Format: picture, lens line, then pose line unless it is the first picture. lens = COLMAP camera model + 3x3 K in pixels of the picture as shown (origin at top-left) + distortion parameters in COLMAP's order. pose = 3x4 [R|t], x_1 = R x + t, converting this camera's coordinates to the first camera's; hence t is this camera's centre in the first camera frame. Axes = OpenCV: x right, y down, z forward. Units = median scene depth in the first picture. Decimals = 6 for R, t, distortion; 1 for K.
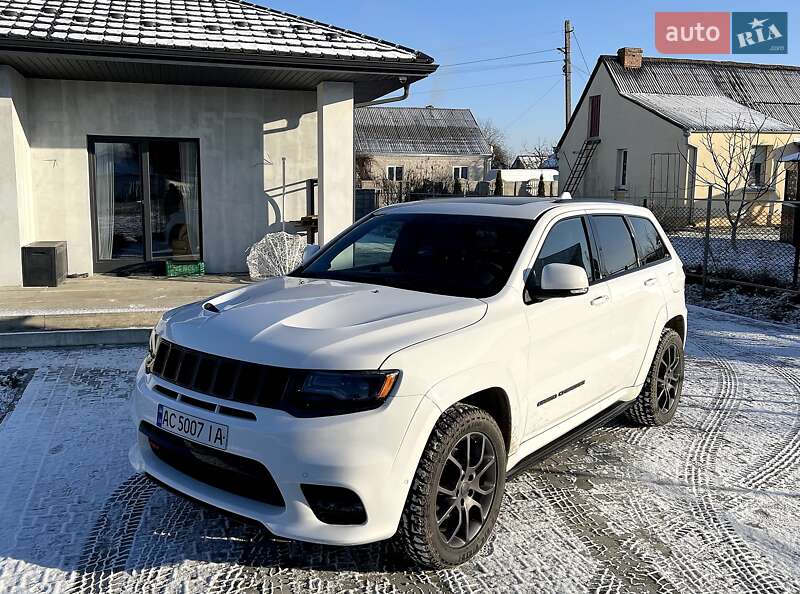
lens RADIAL K [[716.0, 0, 363.7], [0, 716.0, 298.2], [0, 0, 1]] dist [0.078093, -0.094135]
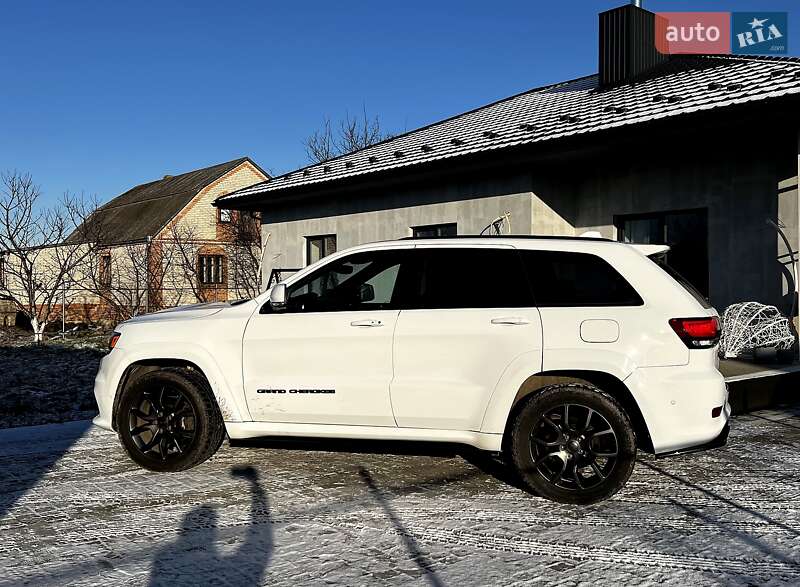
lens RADIAL K [[798.4, 0, 400.0], [0, 798.4, 293.5], [0, 0, 1]] dist [0.003214, -0.001037]
pose [[0.434601, -0.003980, -0.900614, 0.594561], [-0.127710, 0.989613, -0.066001, 0.013613], [0.891522, 0.143701, 0.429579, 0.216414]]
